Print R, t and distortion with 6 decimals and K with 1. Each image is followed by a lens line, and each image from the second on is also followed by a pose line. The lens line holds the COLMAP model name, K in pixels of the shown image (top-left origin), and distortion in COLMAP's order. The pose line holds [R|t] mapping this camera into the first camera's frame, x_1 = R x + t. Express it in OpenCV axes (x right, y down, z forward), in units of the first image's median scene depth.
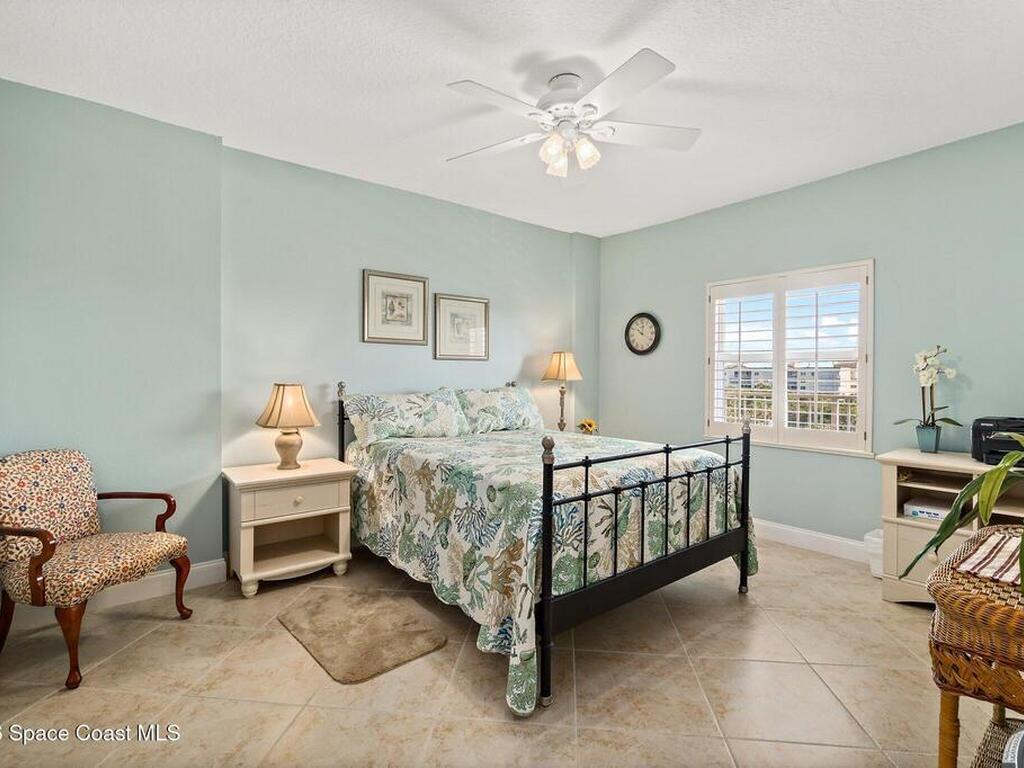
lens RADIAL K [[503.1, 0, 510.7], [0, 503.1, 380.8], [0, 0, 1]] dist [-0.003188, -0.001624]
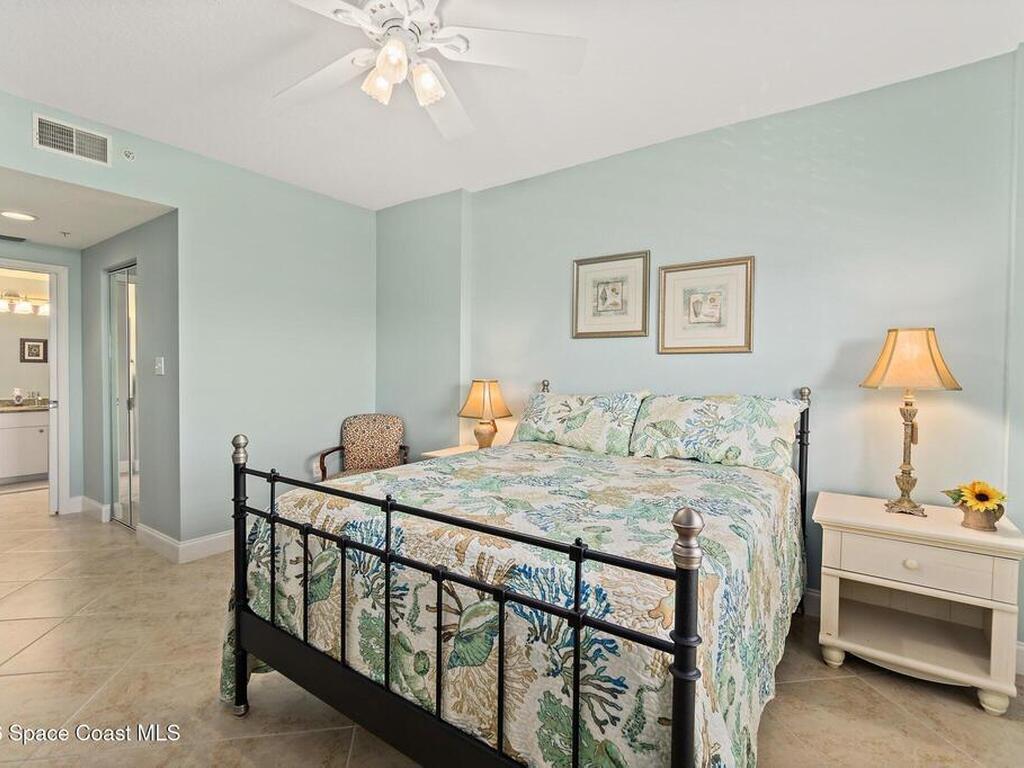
lens RADIAL K [[503.1, 0, 510.9], [0, 503.1, 382.2], [0, 0, 1]] dist [-0.003188, -0.001624]
pose [[0.258576, 0.022879, -0.965720, 0.554835], [-0.018881, 0.999648, 0.018627, -0.010277], [0.965806, 0.013417, 0.258917, 0.611148]]
